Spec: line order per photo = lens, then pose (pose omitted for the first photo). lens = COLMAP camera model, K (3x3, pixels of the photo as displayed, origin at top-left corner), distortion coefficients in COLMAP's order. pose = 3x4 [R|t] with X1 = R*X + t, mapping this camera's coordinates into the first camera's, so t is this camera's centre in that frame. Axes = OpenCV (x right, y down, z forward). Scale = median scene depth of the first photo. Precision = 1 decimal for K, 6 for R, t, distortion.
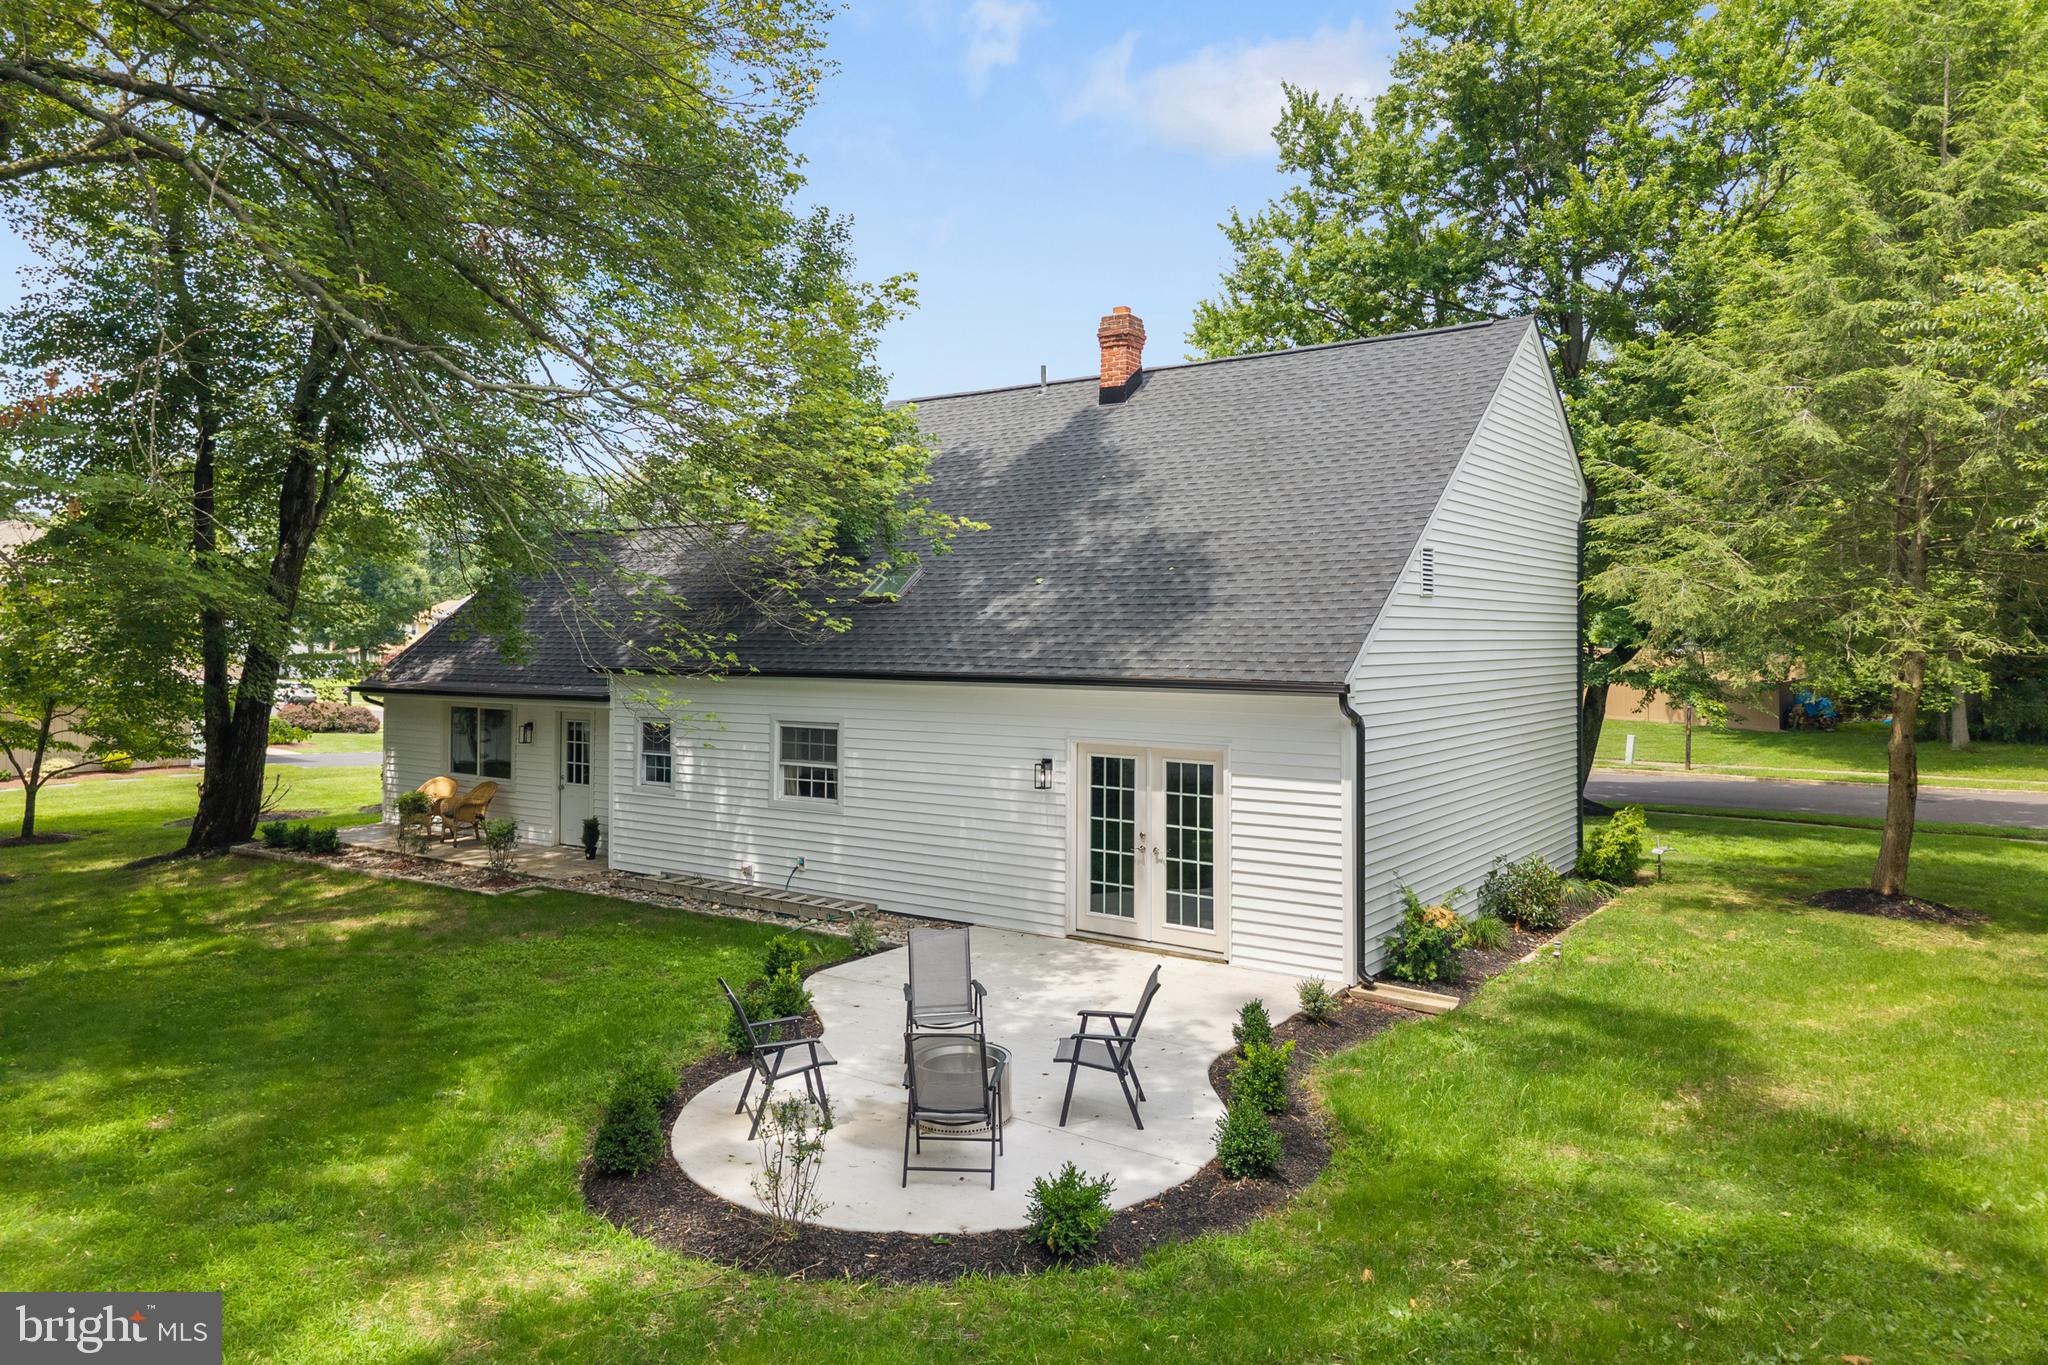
lens RADIAL K [[1381.6, 0, 1024.0], [0, 1381.6, 682.5], [0, 0, 1]] dist [0.002959, 0.000611]
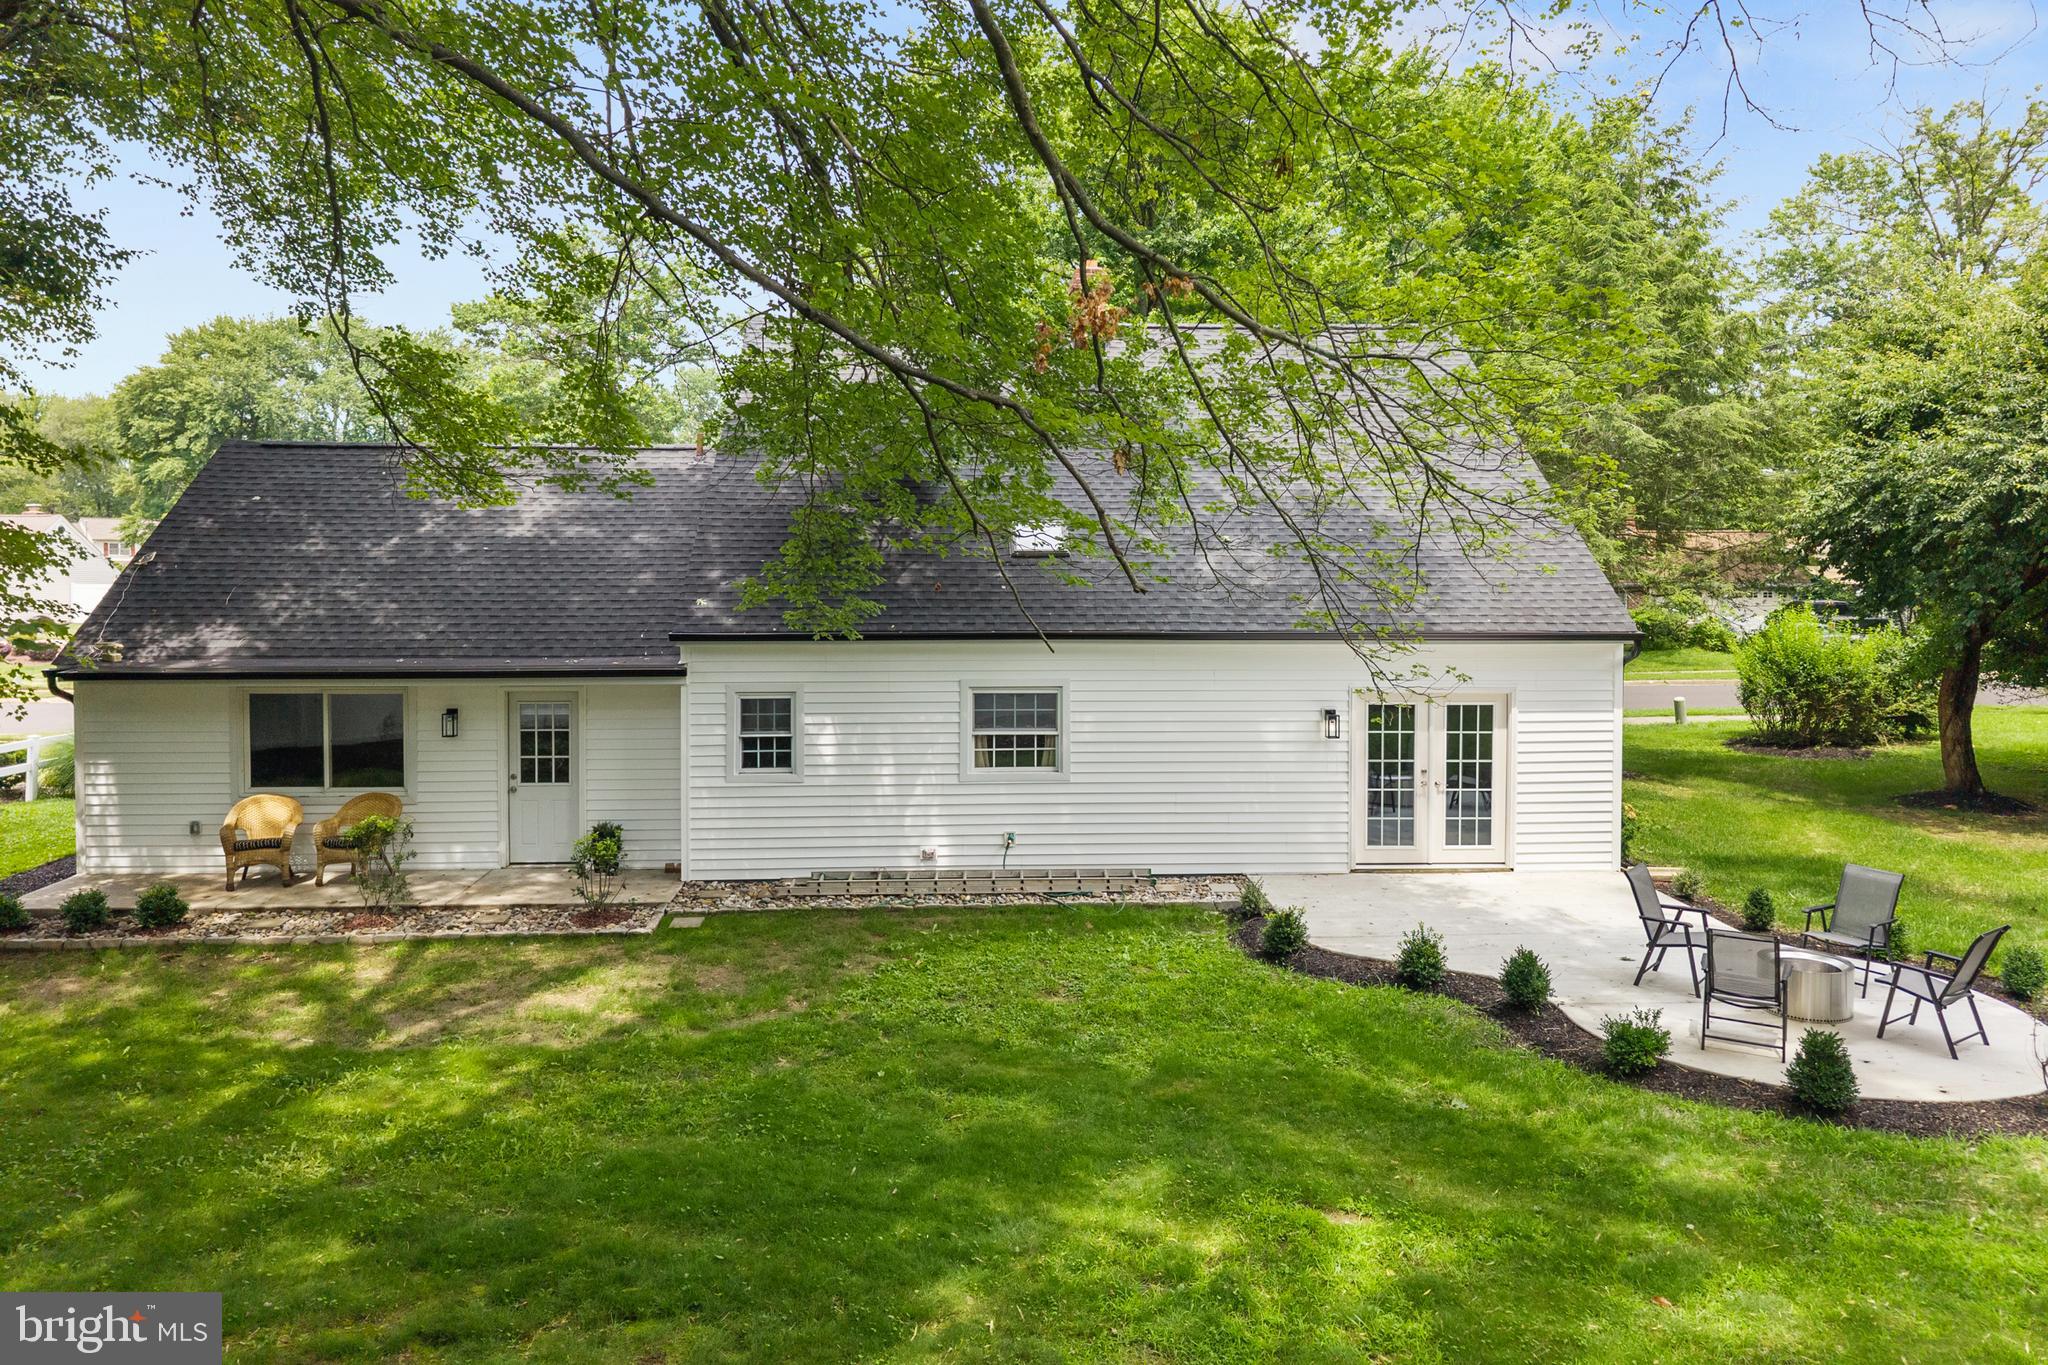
lens RADIAL K [[1381.6, 0, 1024.0], [0, 1381.6, 682.5], [0, 0, 1]] dist [0.002959, 0.000611]
pose [[0.790068, -0.056895, 0.610373, -0.730582], [0.021042, 0.997614, 0.065755, -0.036403], [-0.612658, -0.039108, 0.789380, 0.265665]]
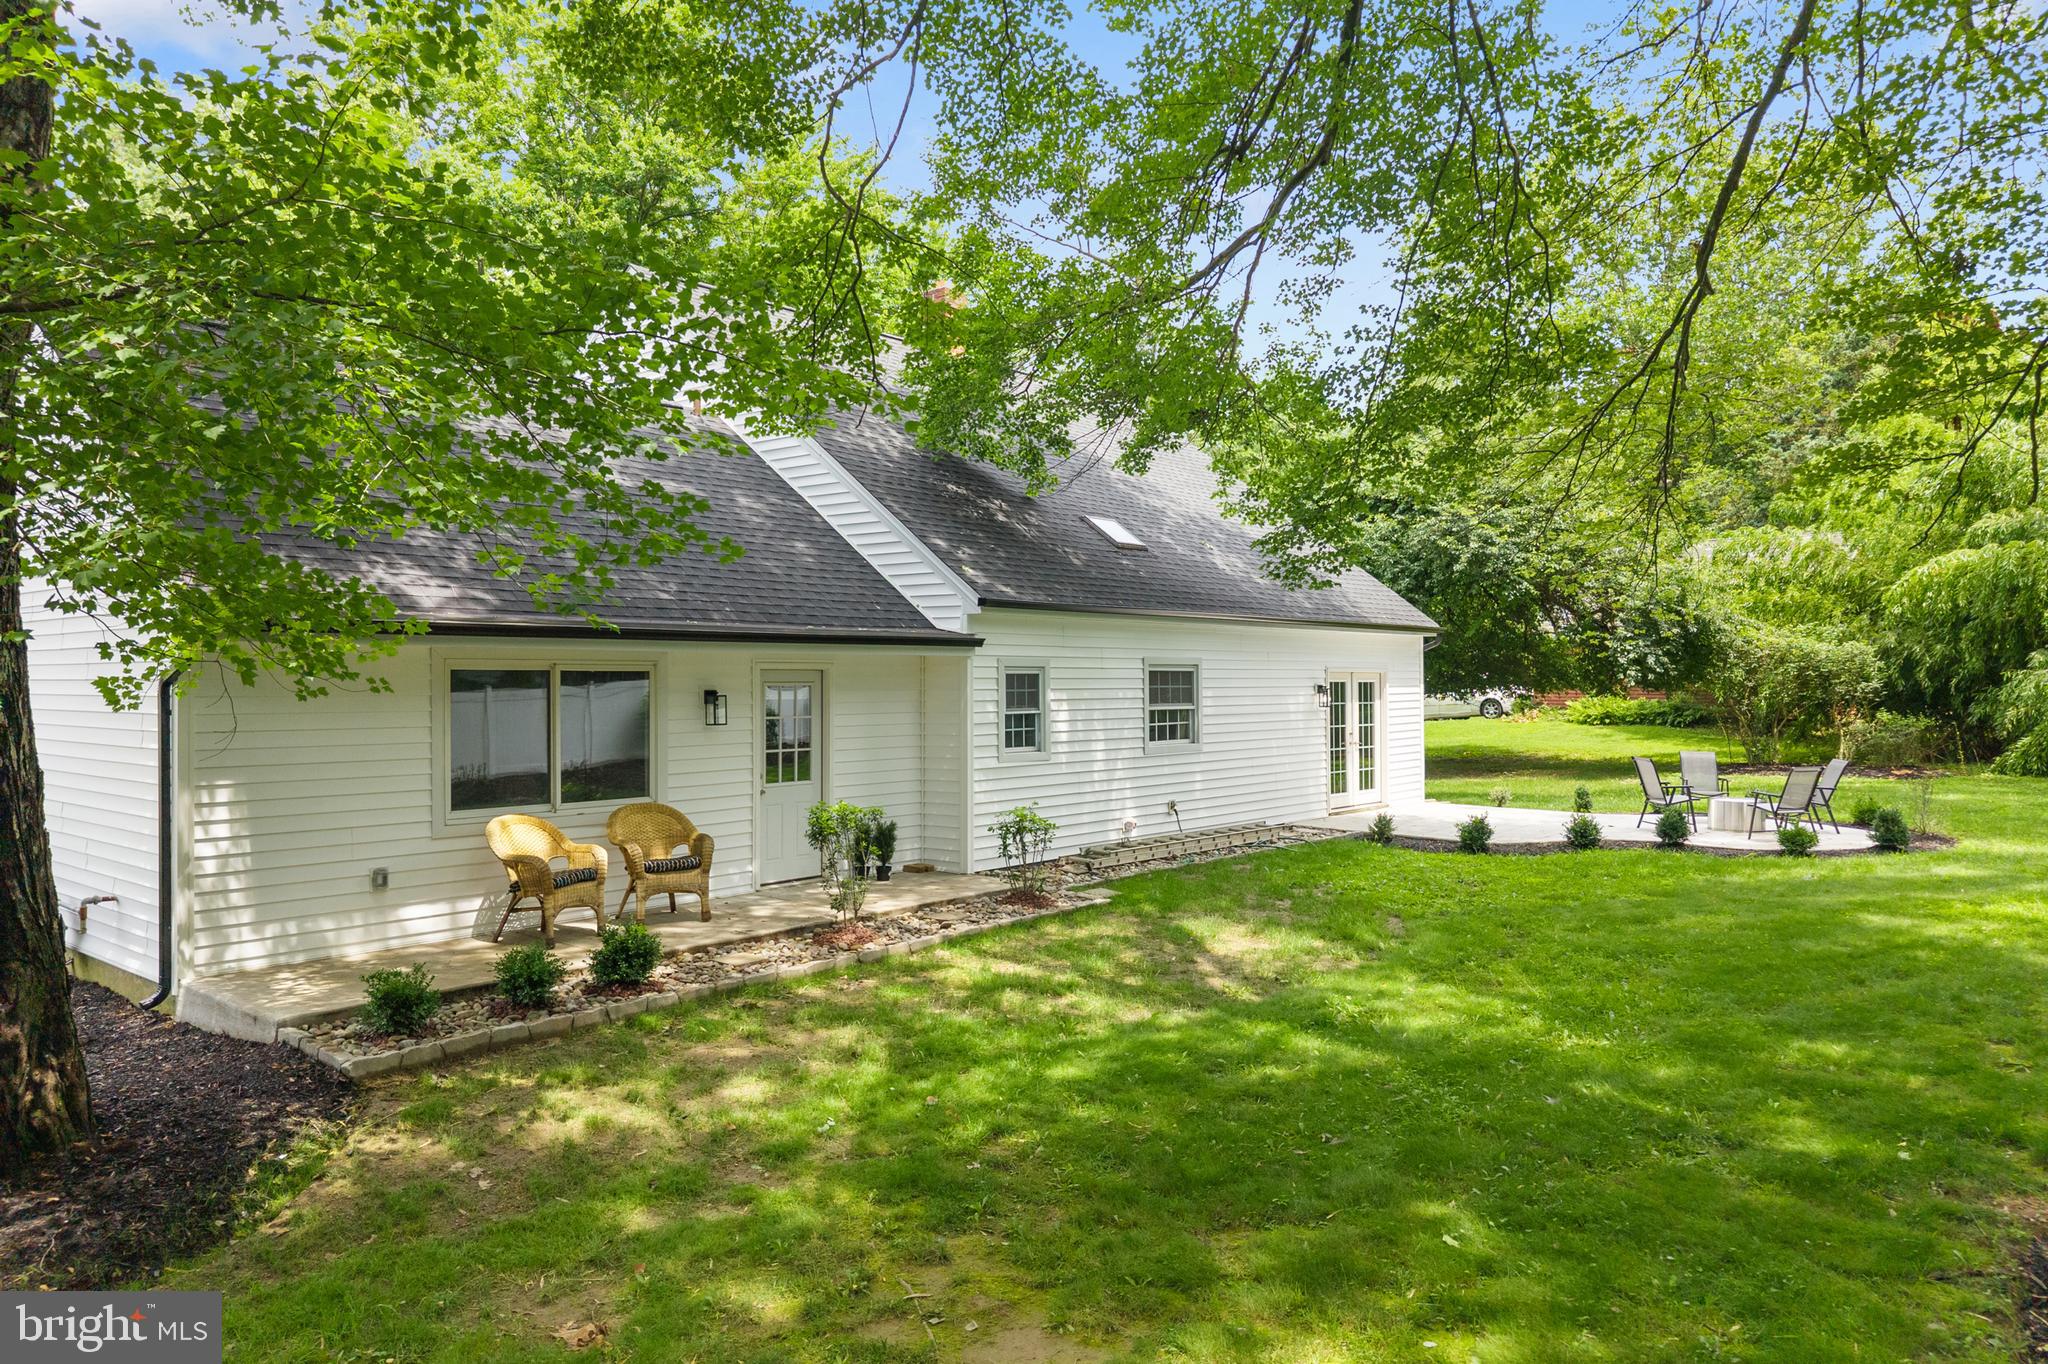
lens RADIAL K [[1381.6, 0, 1024.0], [0, 1381.6, 682.0], [0, 0, 1]] dist [0.002959, 0.000611]
pose [[0.089912, 0.002916, 0.995945, -1.191884], [0.040303, 0.999166, -0.006564, 0.043916], [-0.995134, 0.040730, 0.089720, 1.032140]]
